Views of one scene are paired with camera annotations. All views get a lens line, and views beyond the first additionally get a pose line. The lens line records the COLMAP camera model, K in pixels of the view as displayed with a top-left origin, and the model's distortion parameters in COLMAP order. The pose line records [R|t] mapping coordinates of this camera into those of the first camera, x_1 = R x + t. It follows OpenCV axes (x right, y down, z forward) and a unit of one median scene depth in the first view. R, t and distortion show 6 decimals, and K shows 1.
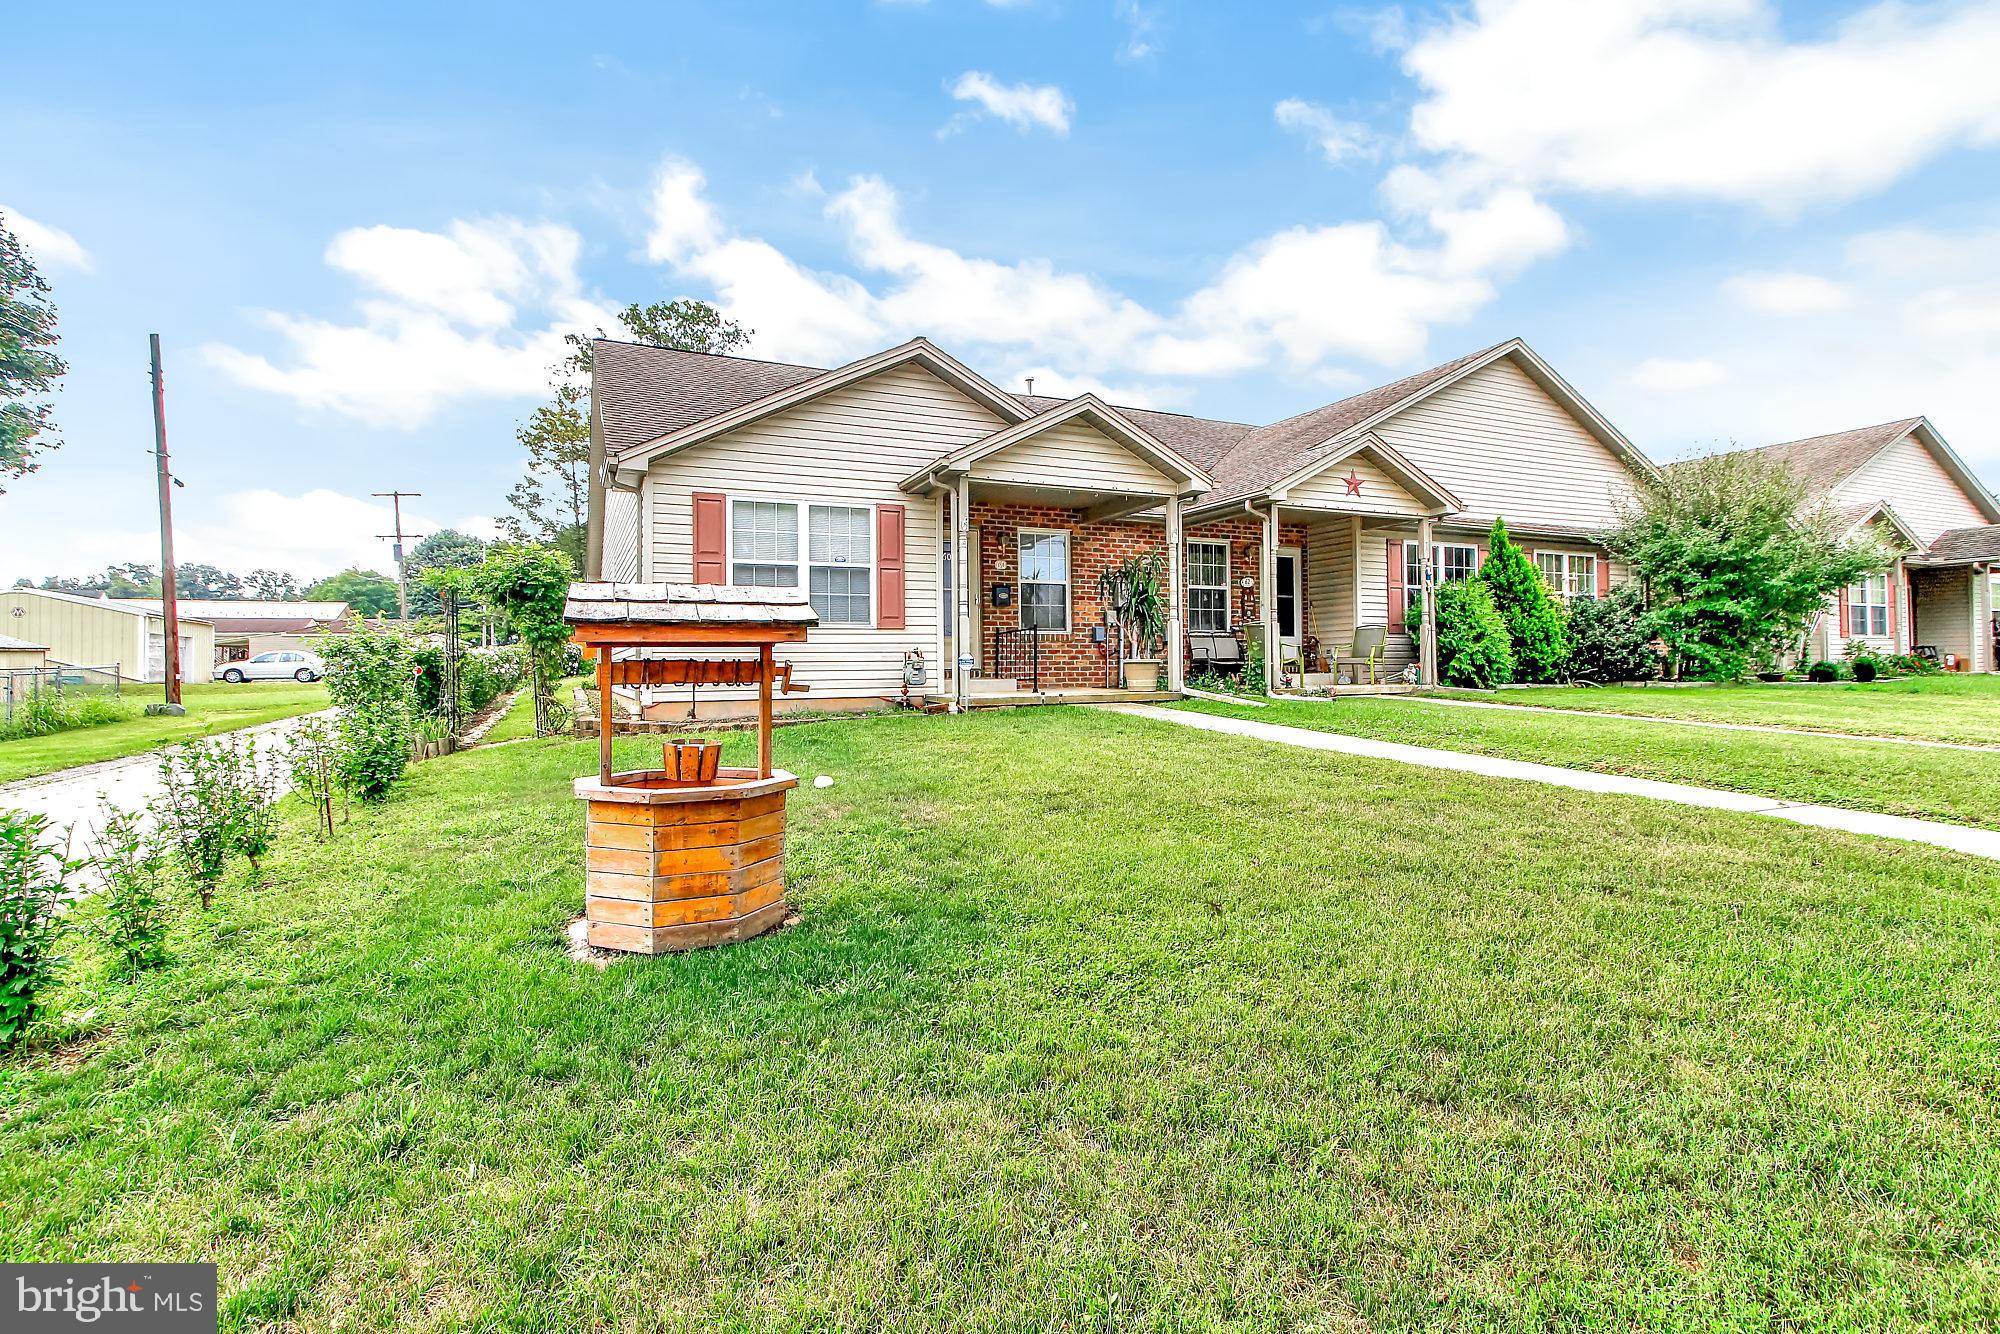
lens RADIAL K [[871.6, 0, 1001.5], [0, 871.6, 629.0], [0, 0, 1]] dist [0.001445, 0.000174]
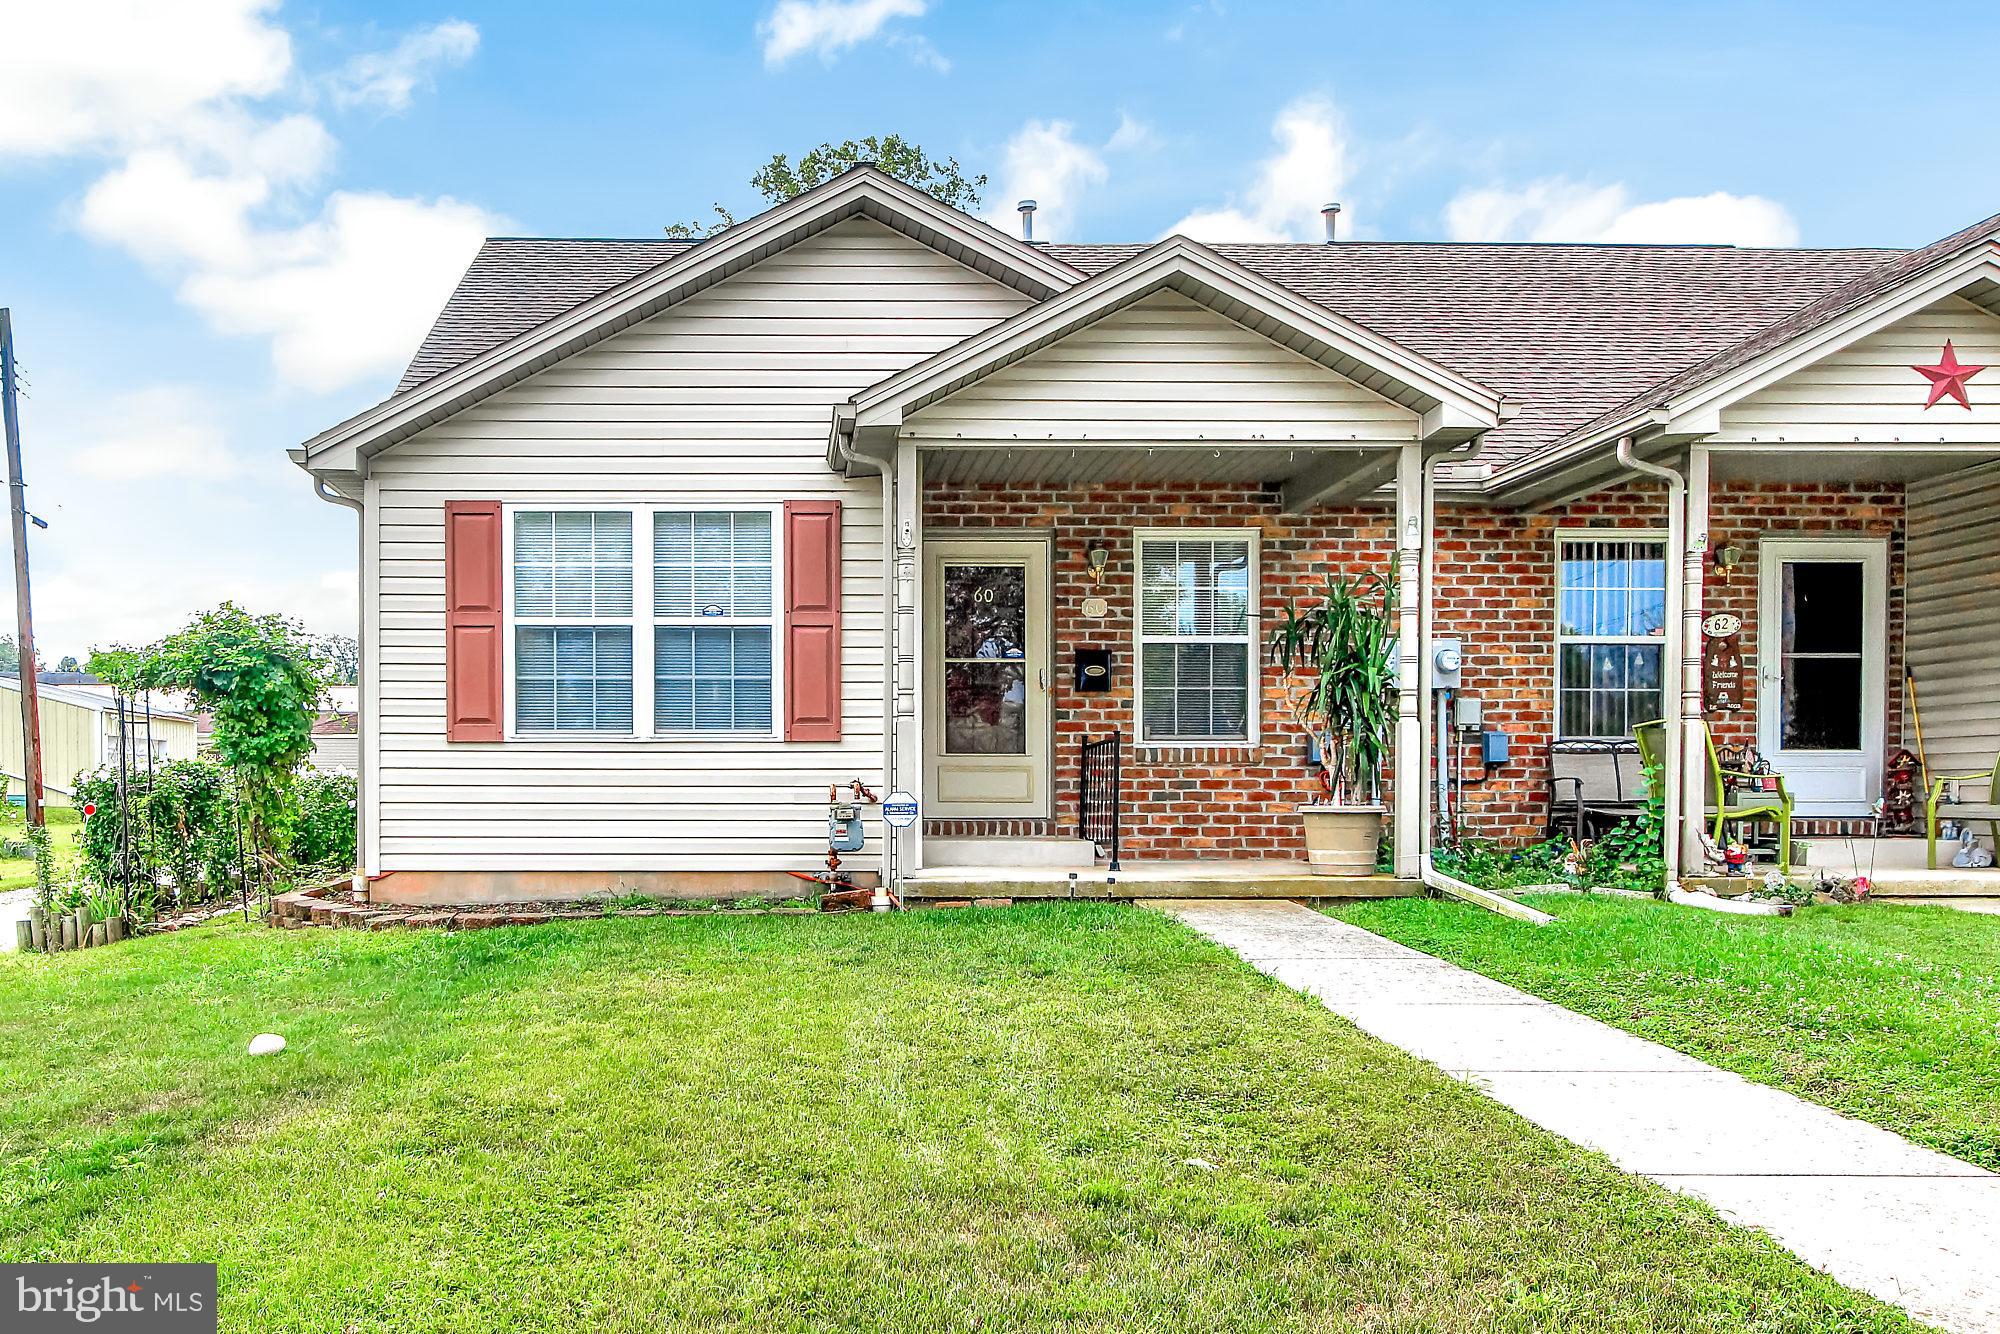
lens RADIAL K [[1620.7, 0, 998.1], [0, 1620.7, 778.6], [0, 0, 1]] dist [0.008555, -0.001608]
pose [[0.917947, 0.010921, -0.396553, 0.336542], [0.005533, 0.999171, 0.040325, -0.015309], [0.396665, -0.039210, 0.917126, 0.145144]]
